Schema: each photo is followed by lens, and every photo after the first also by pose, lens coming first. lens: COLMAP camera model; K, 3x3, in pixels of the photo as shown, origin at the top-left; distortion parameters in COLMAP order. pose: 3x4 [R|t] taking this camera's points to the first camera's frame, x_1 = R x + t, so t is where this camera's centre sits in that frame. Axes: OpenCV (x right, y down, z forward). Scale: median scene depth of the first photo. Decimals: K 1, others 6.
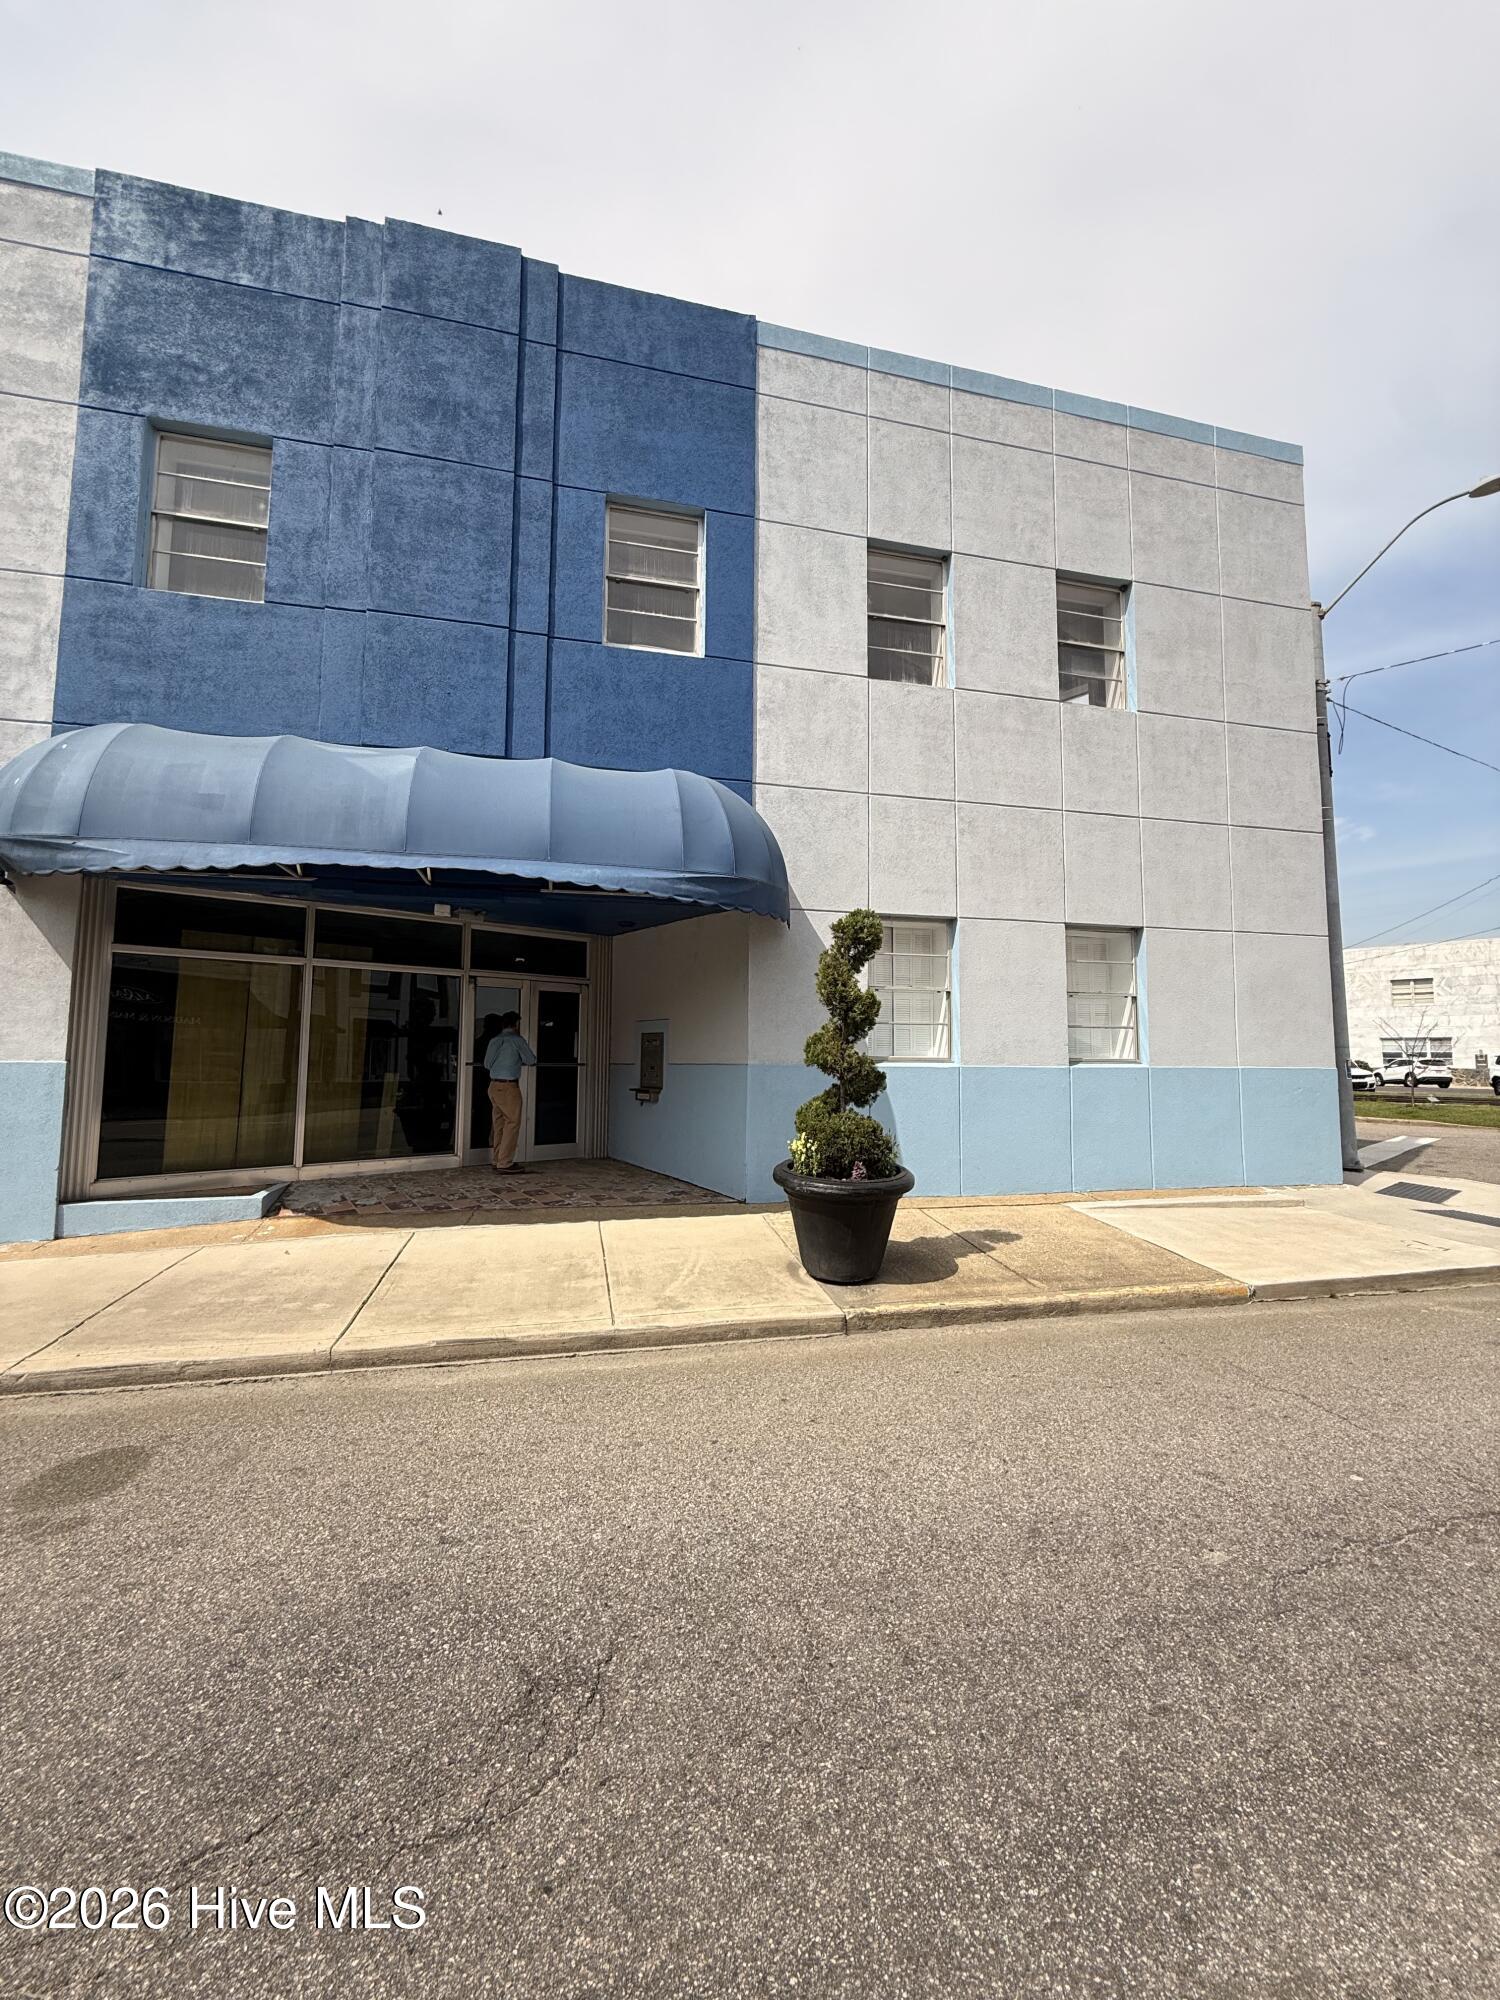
lens RADIAL K [[798.8, 0, 751.1], [0, 798.8, 993.1], [0, 0, 1]] dist [-0.000519, 0.000591]
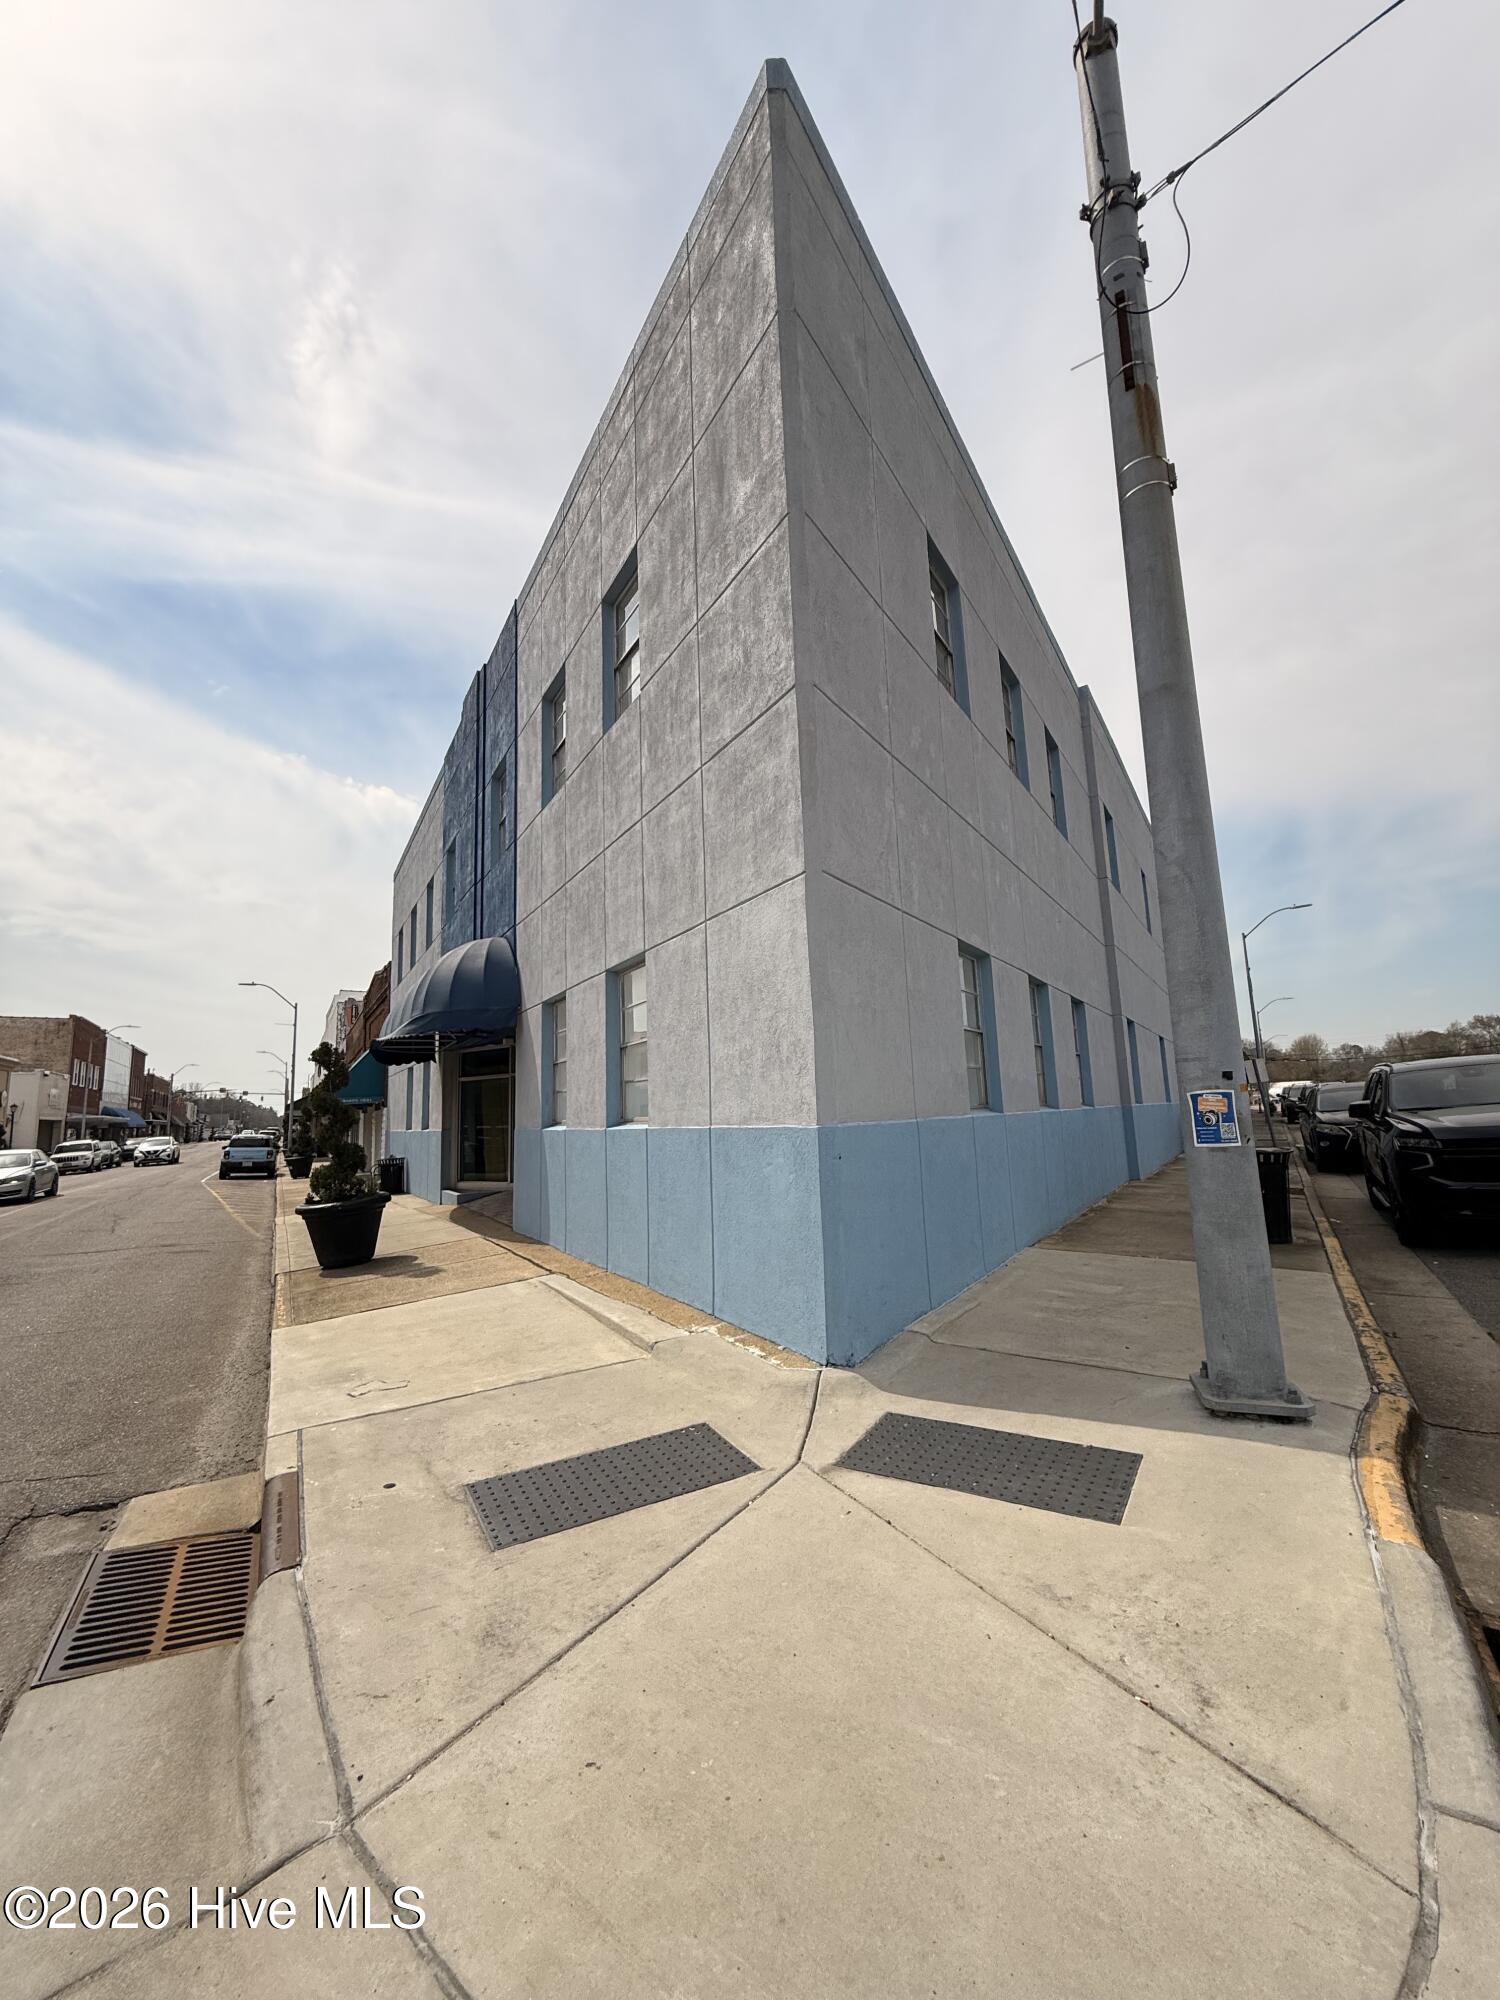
lens RADIAL K [[798.8, 0, 751.1], [0, 798.8, 993.1], [0, 0, 1]] dist [-0.000519, 0.000591]
pose [[0.292134, -0.160953, -0.942736, 1.407695], [0.115064, 0.984492, -0.132426, 0.084473], [0.949430, -0.069789, 0.306124, 0.947159]]
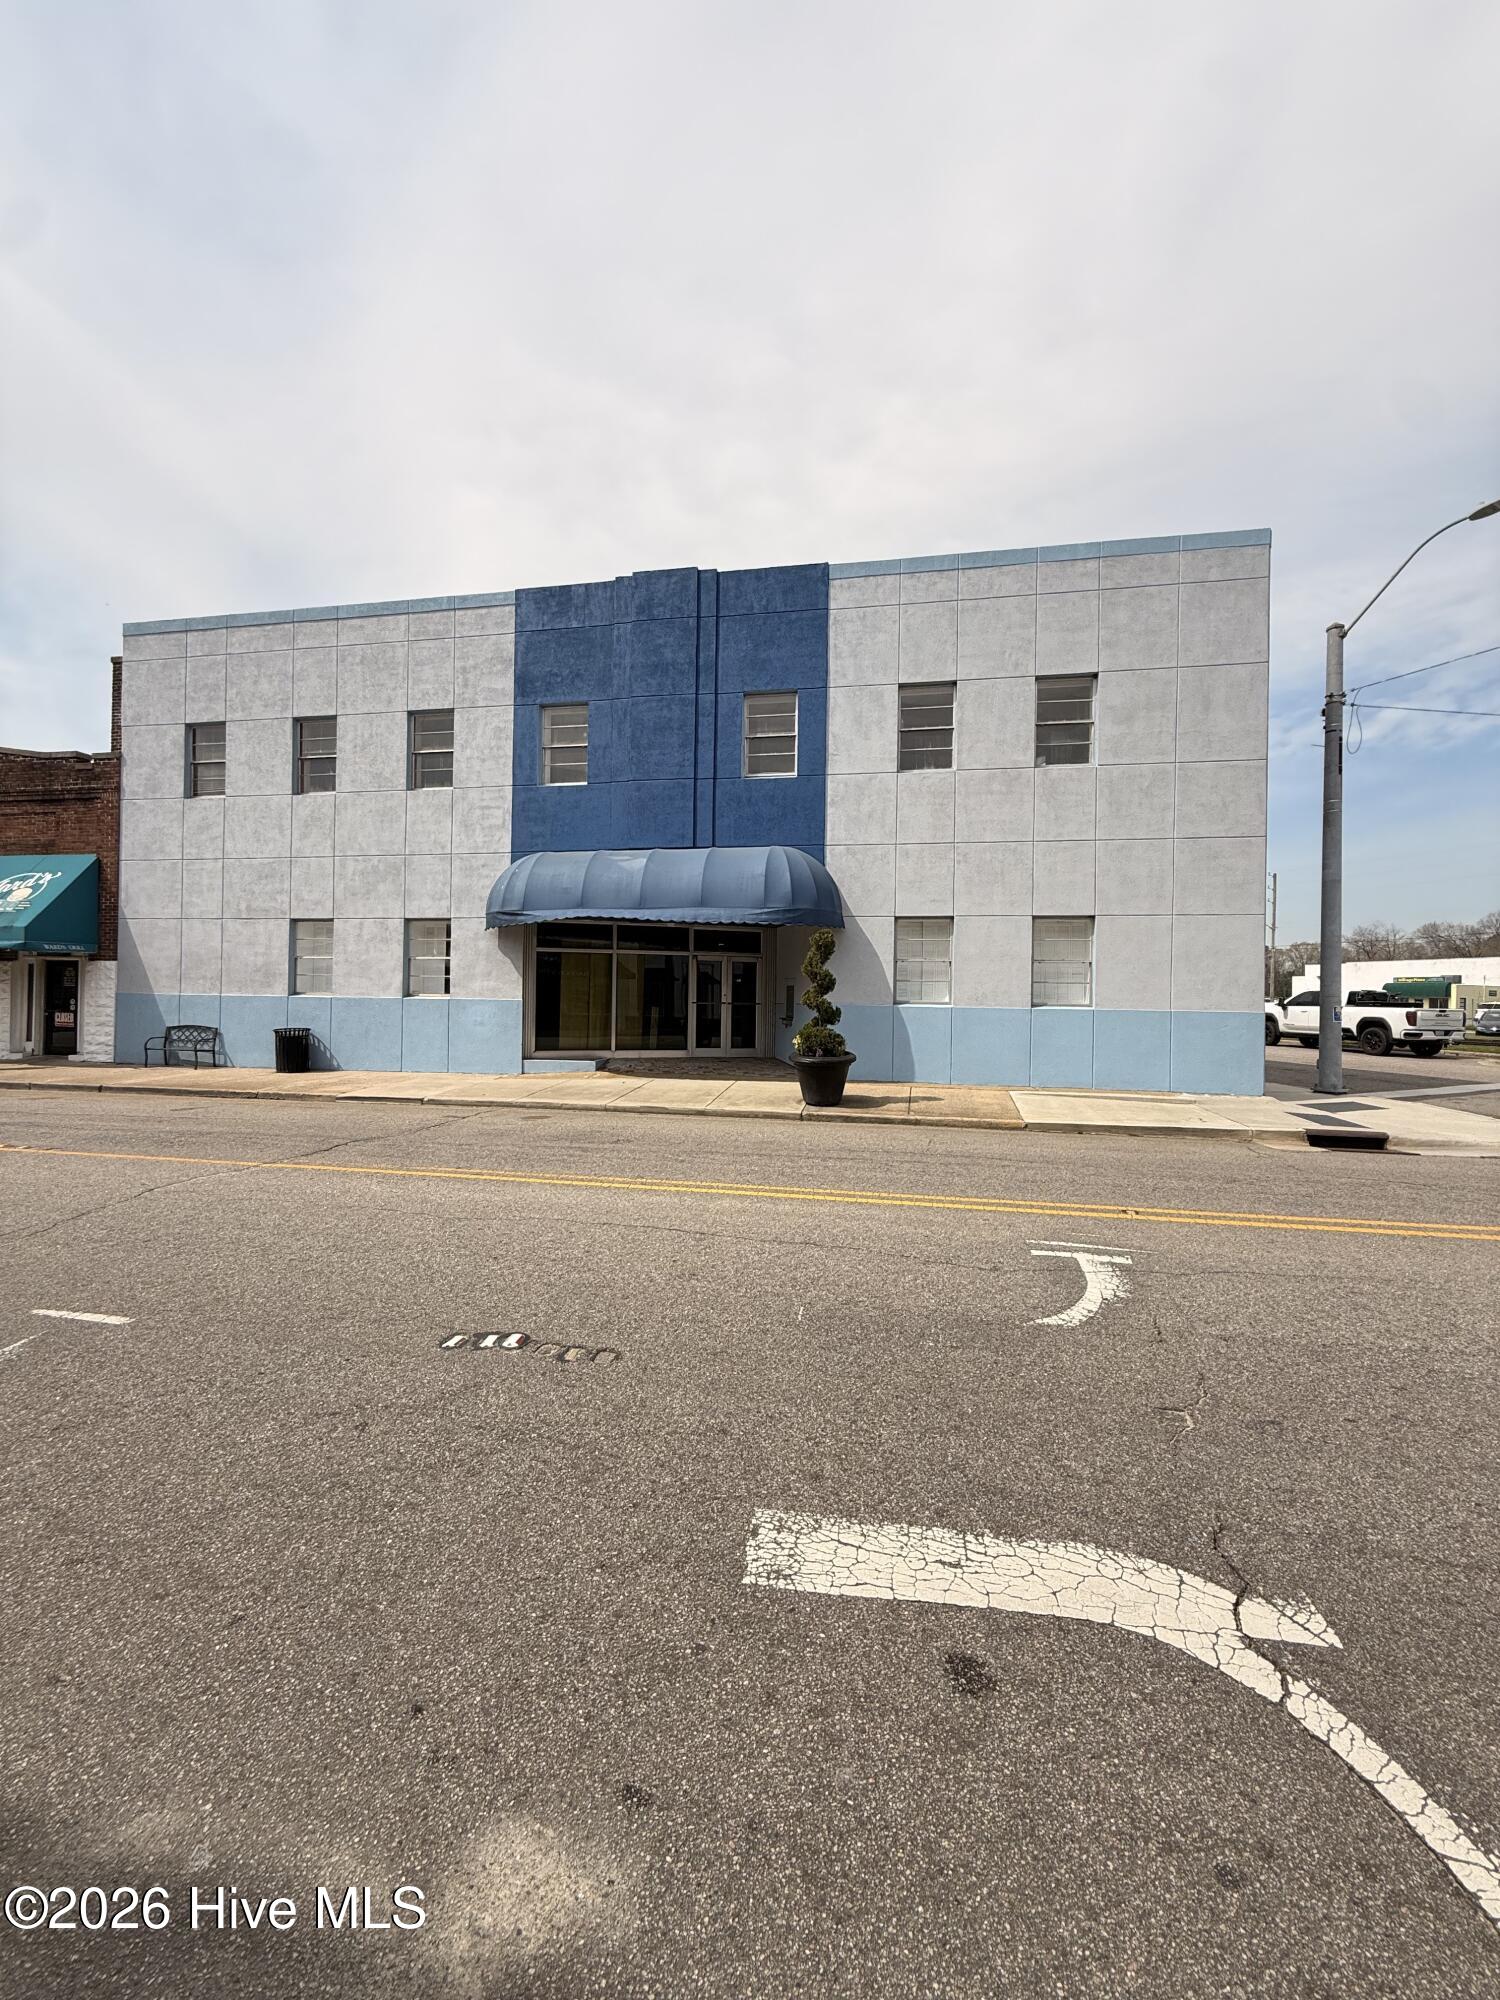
lens RADIAL K [[798.8, 0, 751.1], [0, 798.8, 993.1], [0, 0, 1]] dist [-0.000519, 0.000591]
pose [[0.914452, 0.004716, -0.404666, 0.563742], [0.023941, 0.997550, 0.065727, -0.056966], [0.403985, -0.069792, 0.912099, -0.691611]]
